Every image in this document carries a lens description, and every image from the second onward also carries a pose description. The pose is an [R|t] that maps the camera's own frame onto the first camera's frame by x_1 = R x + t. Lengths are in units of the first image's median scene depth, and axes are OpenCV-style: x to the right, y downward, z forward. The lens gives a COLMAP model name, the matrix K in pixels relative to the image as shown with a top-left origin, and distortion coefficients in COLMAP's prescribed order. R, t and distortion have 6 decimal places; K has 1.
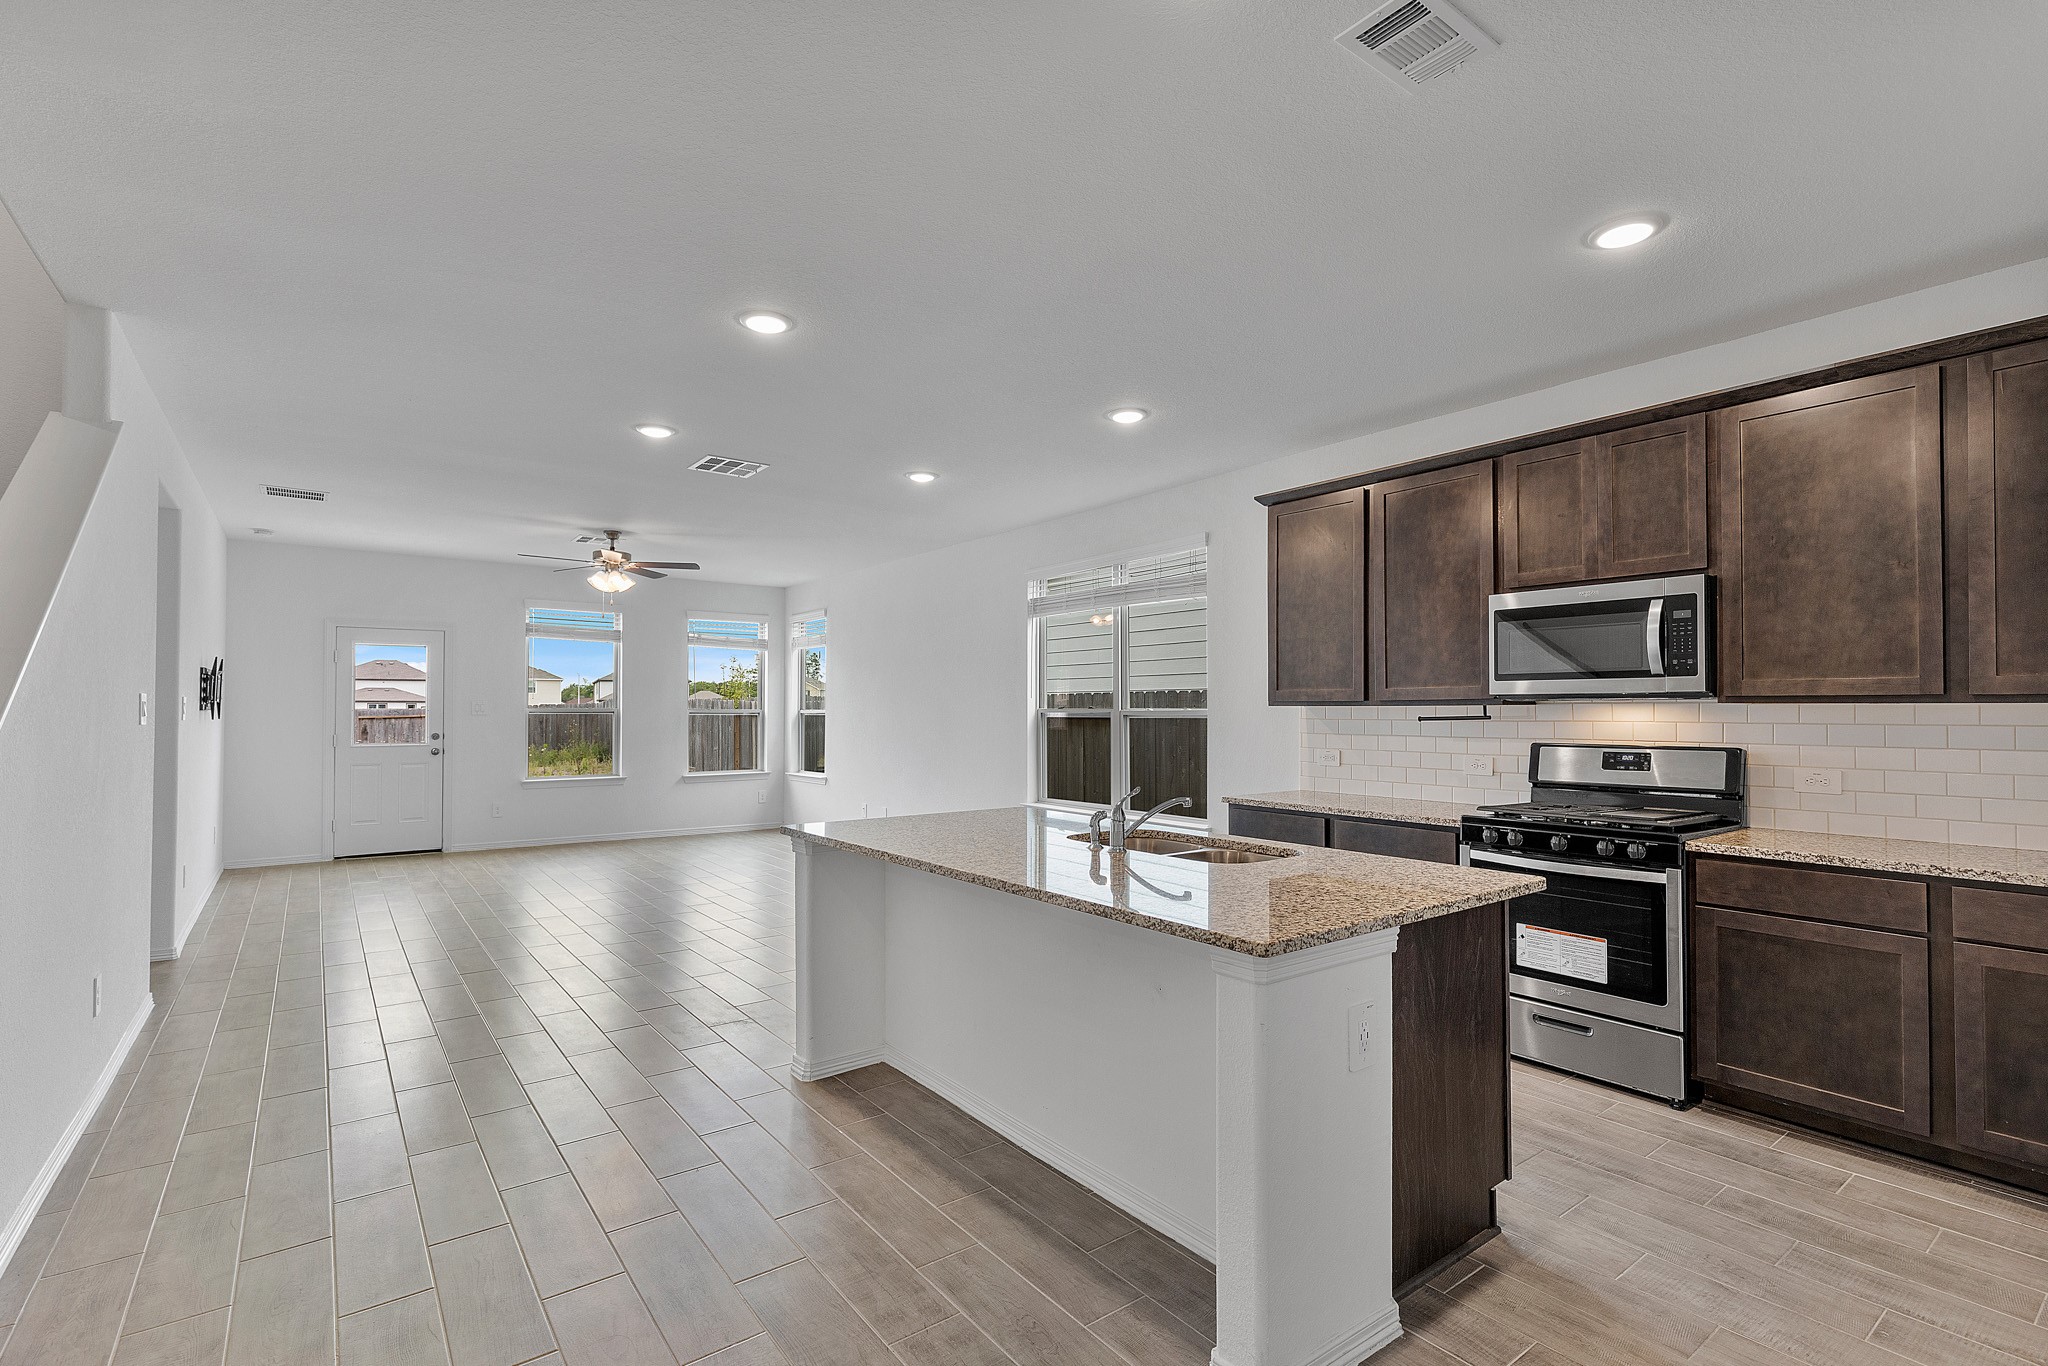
lens RADIAL K [[937.6, 0, 1017.3], [0, 937.6, 688.7], [0, 0, 1]] dist [0.001078, -0.000407]
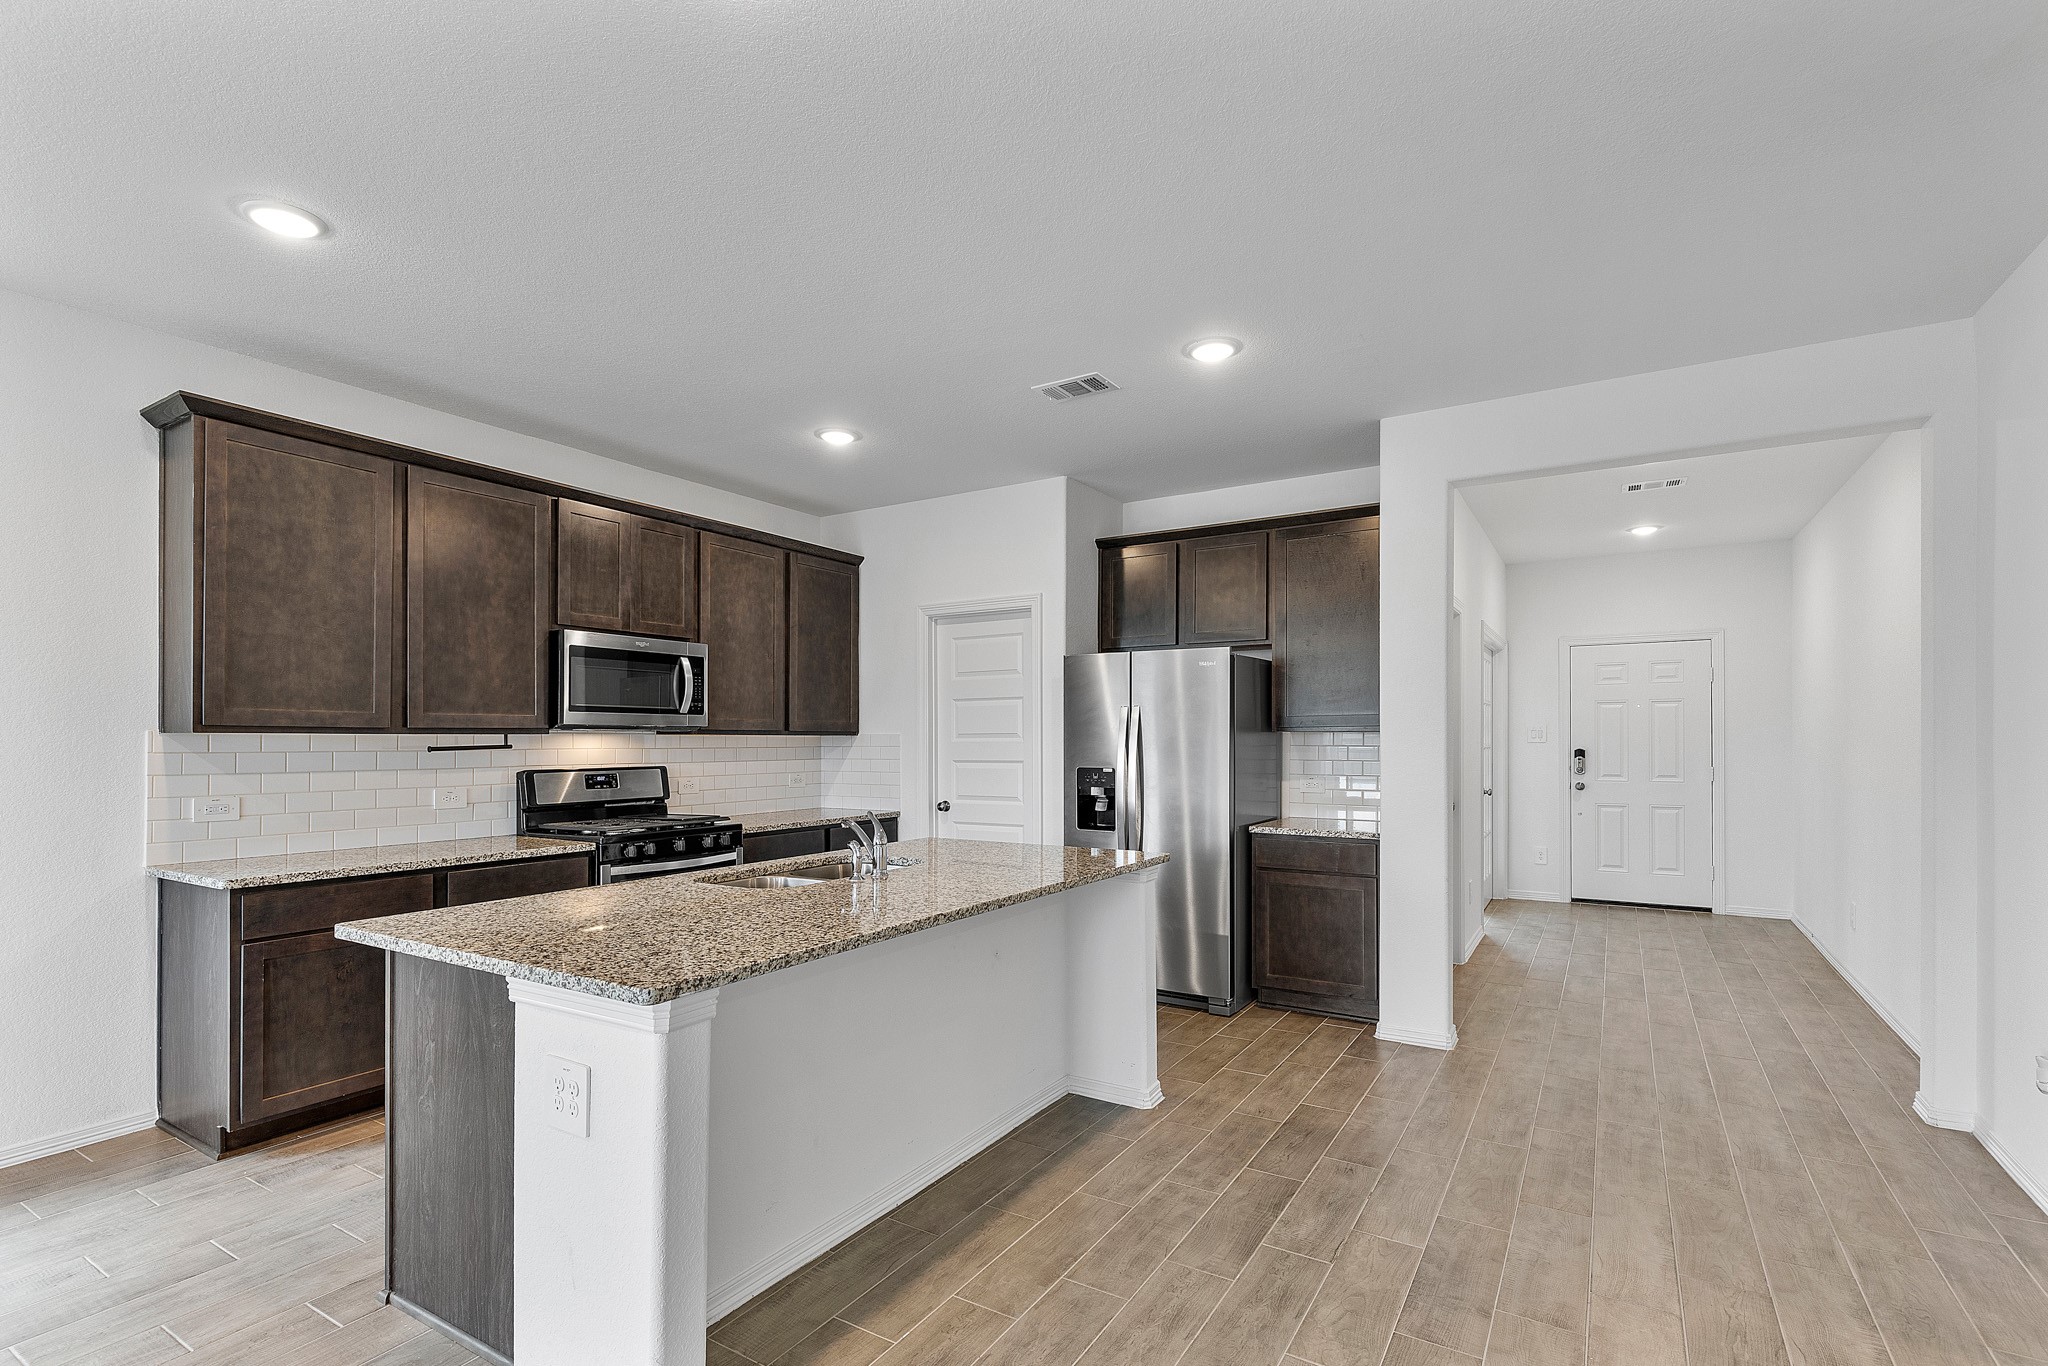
lens RADIAL K [[937.6, 0, 1044.2], [0, 937.6, 734.1], [0, 0, 1]] dist [0.001078, -0.000407]
pose [[-0.372874, 0.007406, 0.927852, -0.842822], [-0.019811, 0.999677, -0.015941, 0.029423], [-0.927671, -0.024326, -0.372607, 1.122377]]
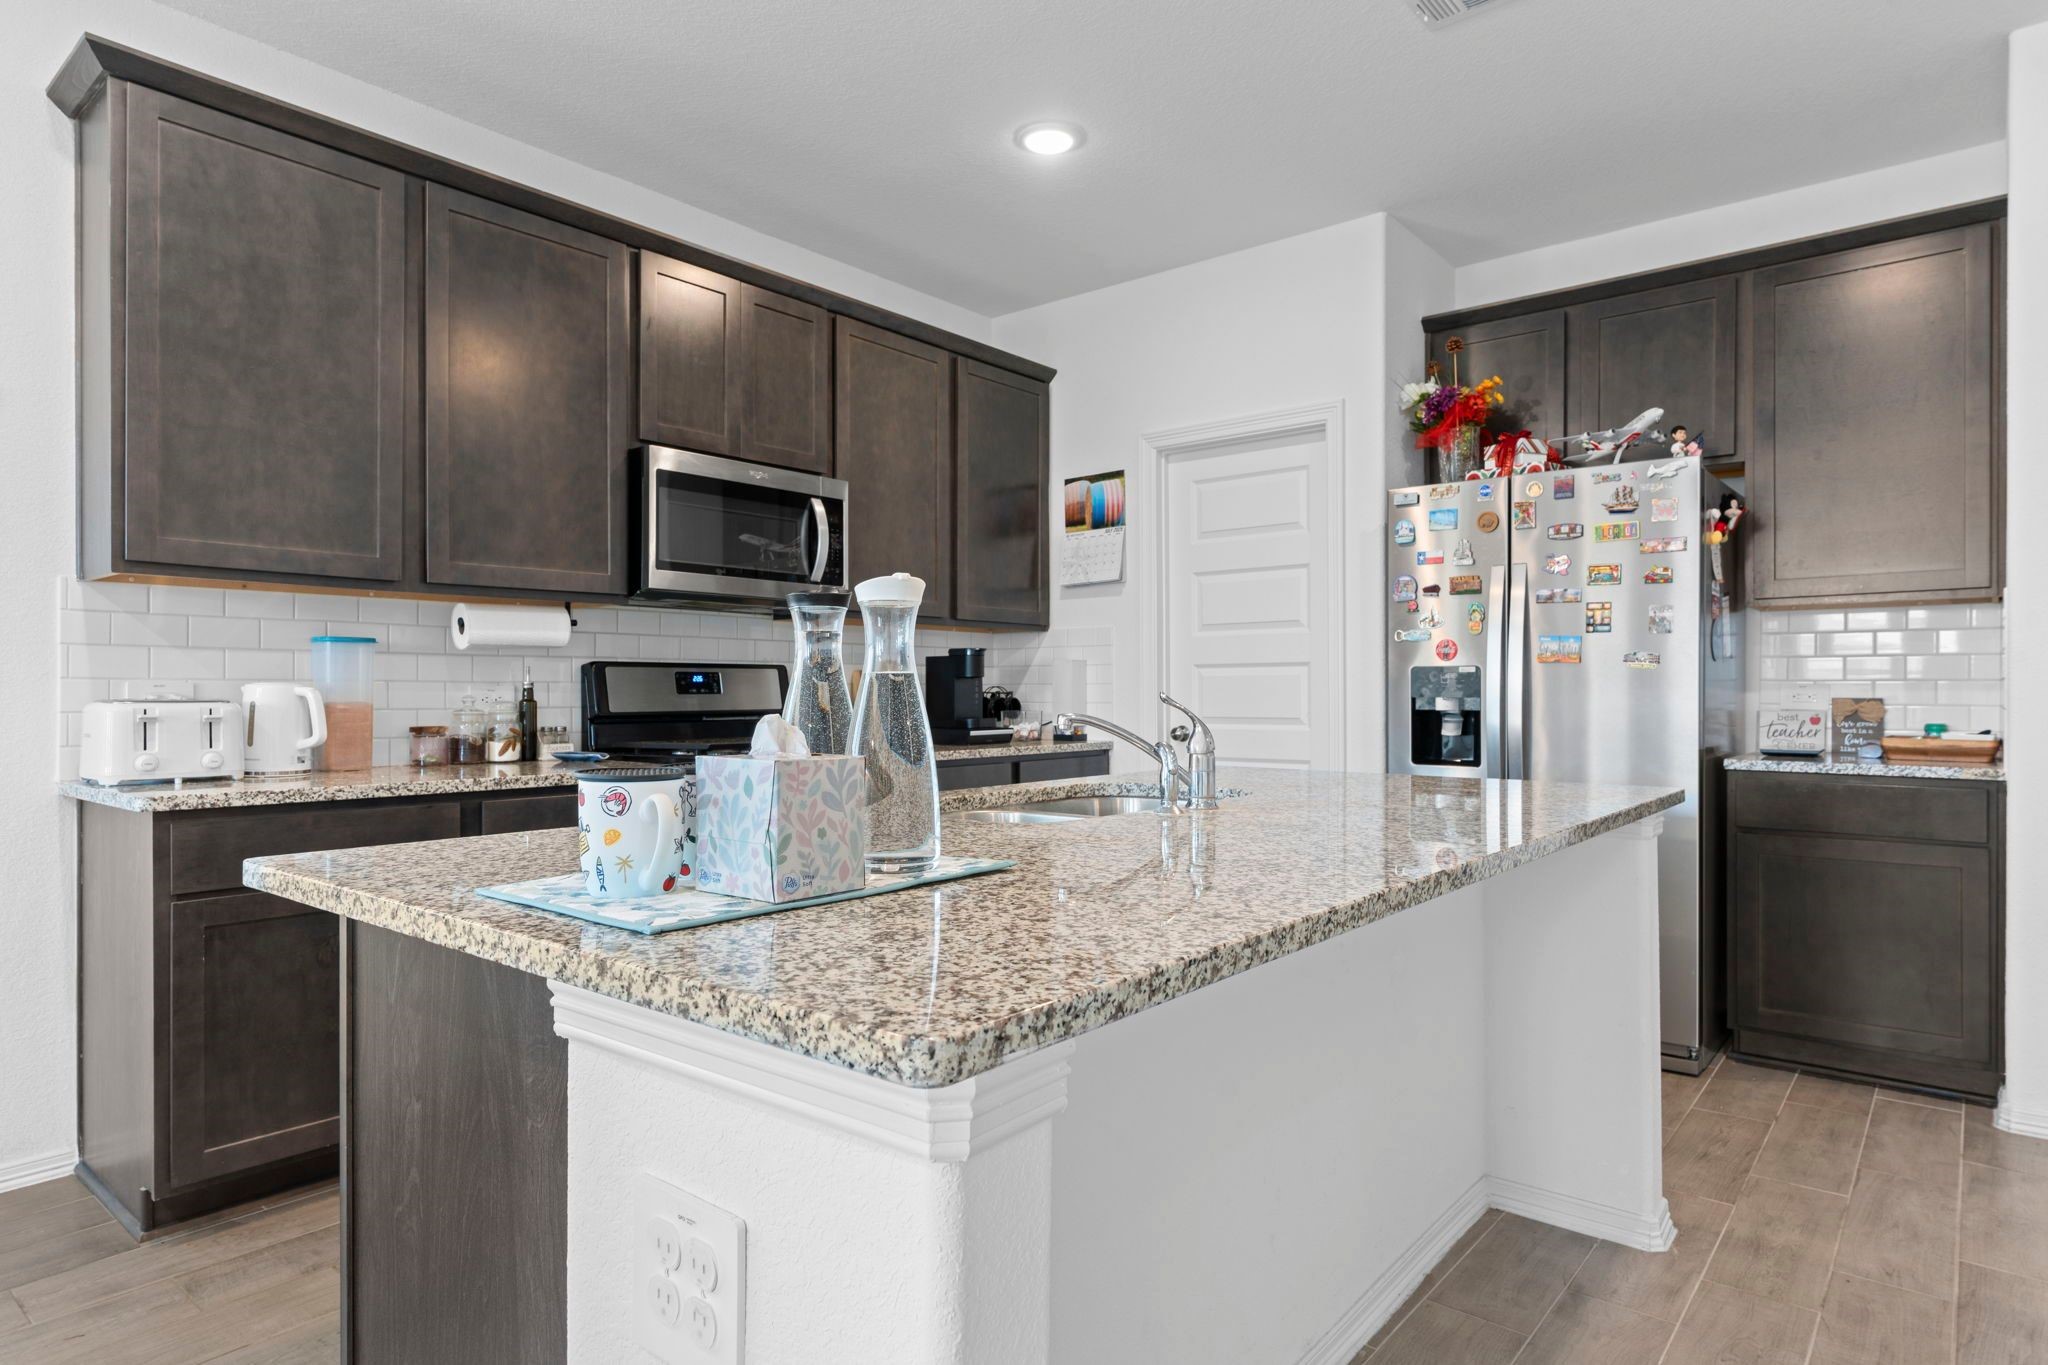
lens RADIAL K [[1147.3, 0, 1022.8], [0, 1147.3, 695.8], [0, 0, 1]] dist [-0.002045, 0.003328]
pose [[-0.229477, -0.001839, 0.973312, -0.484937], [-0.021677, 0.999760, -0.003222, 0.104115], [-0.973073, -0.021838, -0.229462, 1.162428]]
